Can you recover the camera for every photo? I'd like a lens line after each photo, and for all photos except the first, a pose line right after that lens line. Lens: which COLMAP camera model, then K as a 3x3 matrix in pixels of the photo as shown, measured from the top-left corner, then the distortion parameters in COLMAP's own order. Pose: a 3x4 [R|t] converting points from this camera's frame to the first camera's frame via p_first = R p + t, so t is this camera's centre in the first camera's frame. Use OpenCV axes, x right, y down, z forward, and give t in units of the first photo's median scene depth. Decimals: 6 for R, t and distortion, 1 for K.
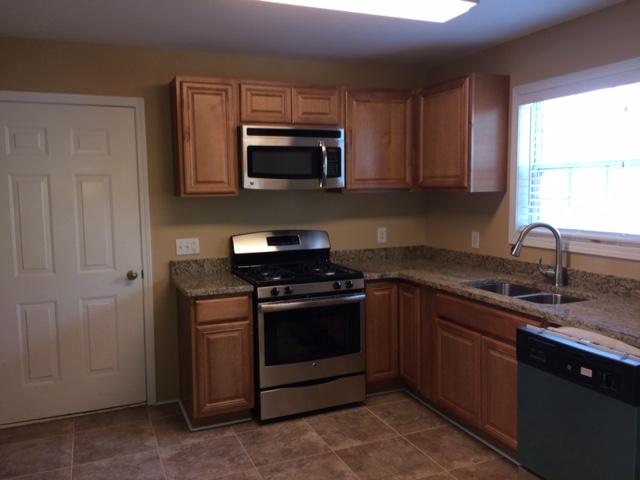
lens RADIAL K [[544.6, 0, 315.2], [0, 544.6, 240.2], [0, 0, 1]] dist [0.068335, -0.082391]
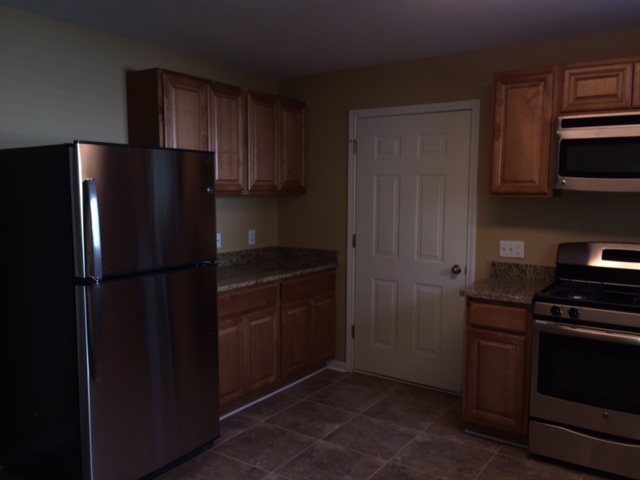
lens RADIAL K [[544.6, 0, 314.8], [0, 544.6, 240.1], [0, 0, 1]] dist [0.068335, -0.082391]
pose [[0.545560, 0.097678, -0.832360, 0.403969], [-0.095184, 0.993980, 0.054256, -0.024816], [0.832649, 0.049628, 0.551573, 0.197911]]
